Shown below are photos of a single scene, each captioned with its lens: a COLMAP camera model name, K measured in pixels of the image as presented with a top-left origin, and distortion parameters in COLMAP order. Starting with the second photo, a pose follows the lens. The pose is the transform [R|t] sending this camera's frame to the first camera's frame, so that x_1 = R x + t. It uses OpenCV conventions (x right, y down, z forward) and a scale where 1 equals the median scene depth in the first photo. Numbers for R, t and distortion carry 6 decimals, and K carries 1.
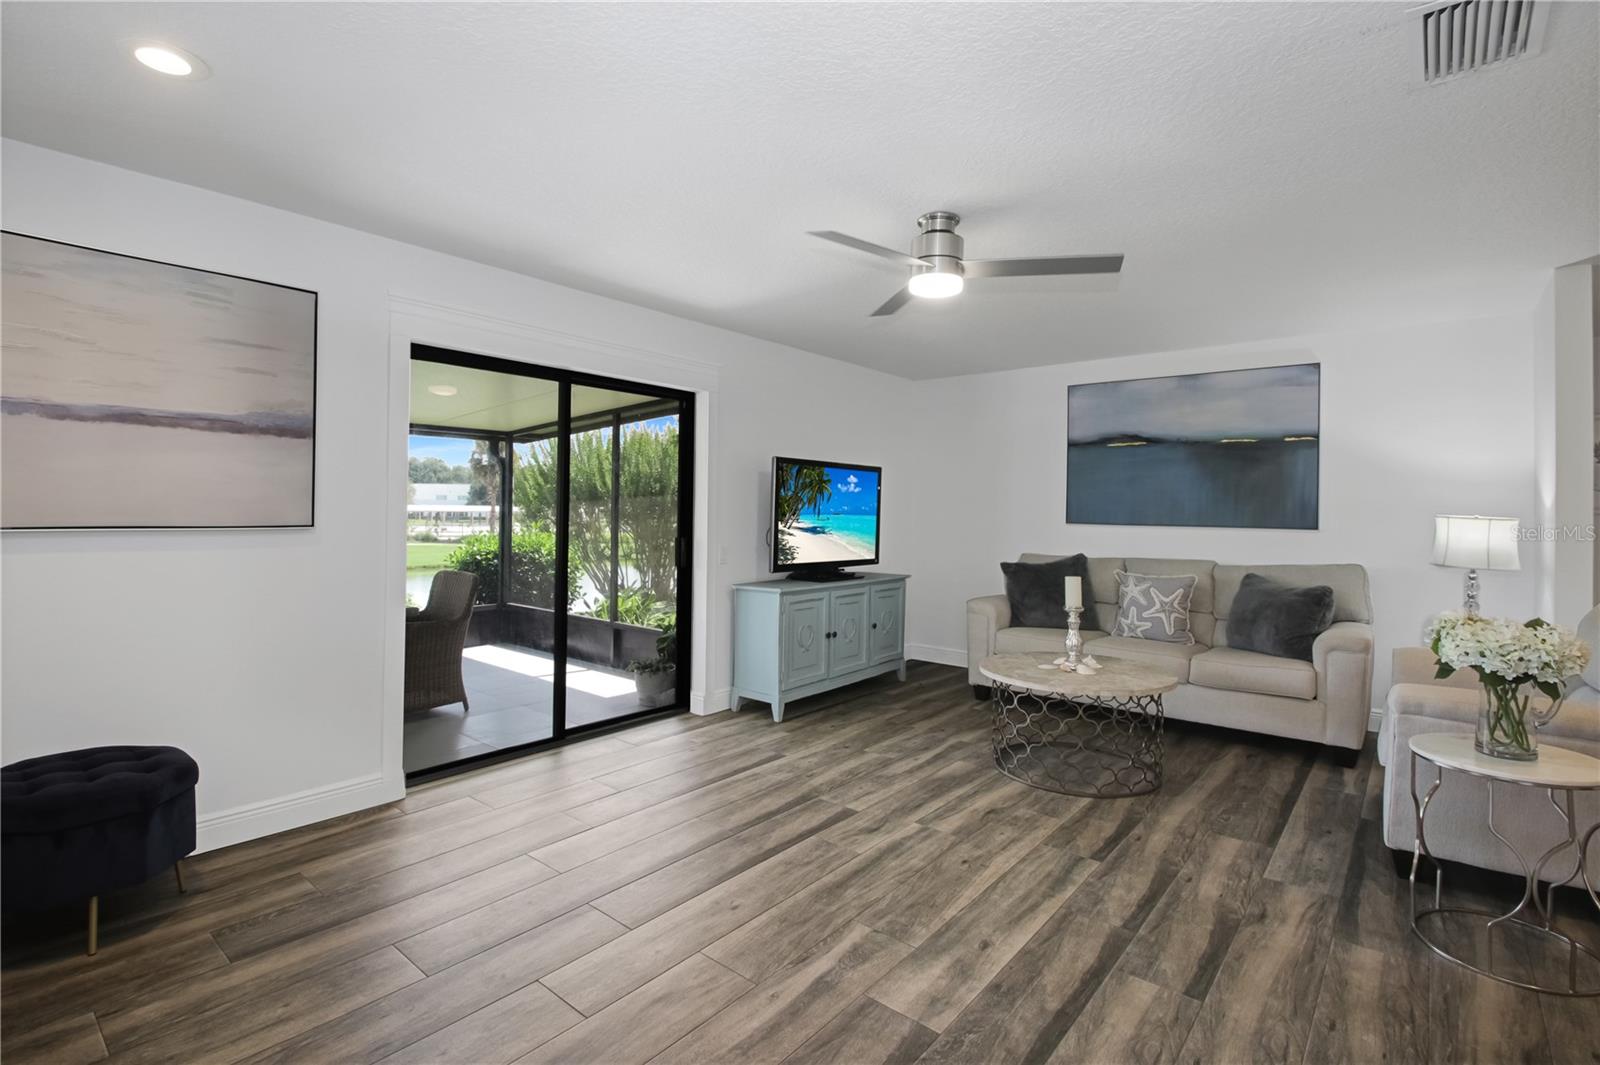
lens RADIAL K [[760.9, 0, 779.7], [0, 760.9, 528.4], [0, 0, 1]] dist [0.005408, -0.011773]
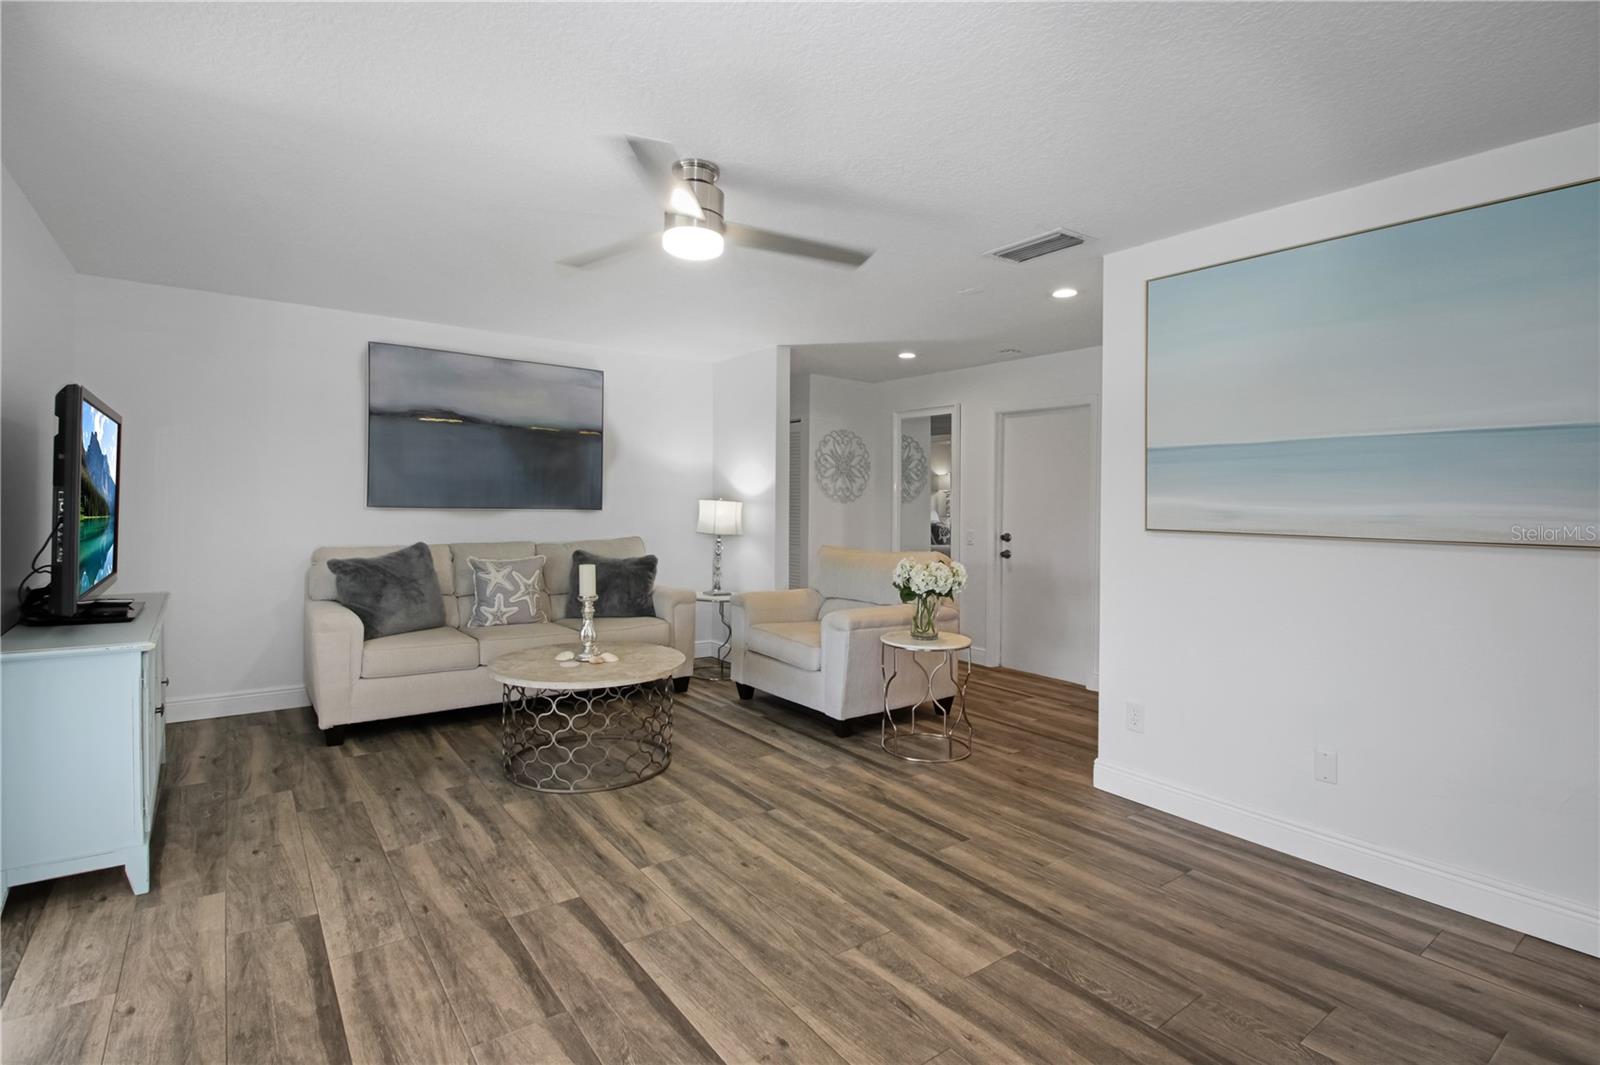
lens RADIAL K [[760.9, 0, 796.9], [0, 760.9, 517.8], [0, 0, 1]] dist [0.005408, -0.011773]
pose [[0.218861, -0.029334, 0.975315, -0.582491], [0.010936, 0.999559, 0.027610, -0.022573], [-0.975695, 0.004624, 0.219085, 0.631589]]
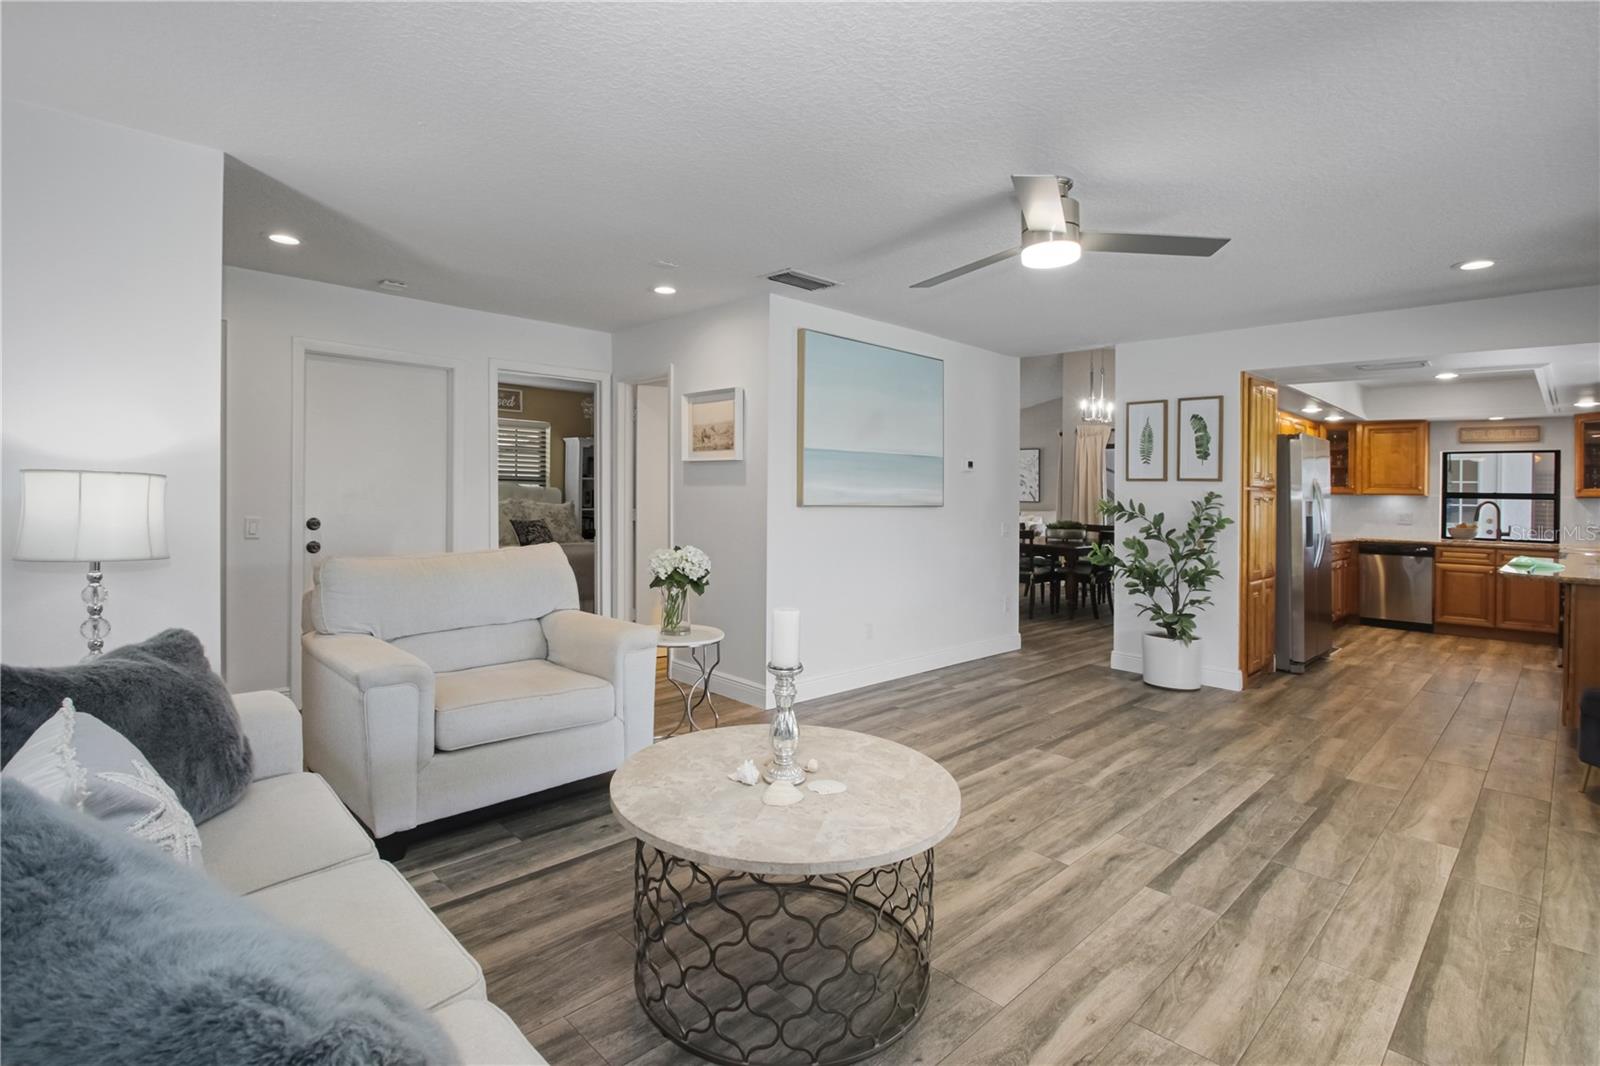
lens RADIAL K [[760.9, 0, 784.3], [0, 760.9, 473.5], [0, 0, 1]] dist [0.005408, -0.011773]
pose [[-0.994148, -0.030125, 0.103739, 0.405966], [-0.029366, 0.999530, 0.008833, -0.042331], [-0.103956, 0.005735, -0.994565, 1.826820]]
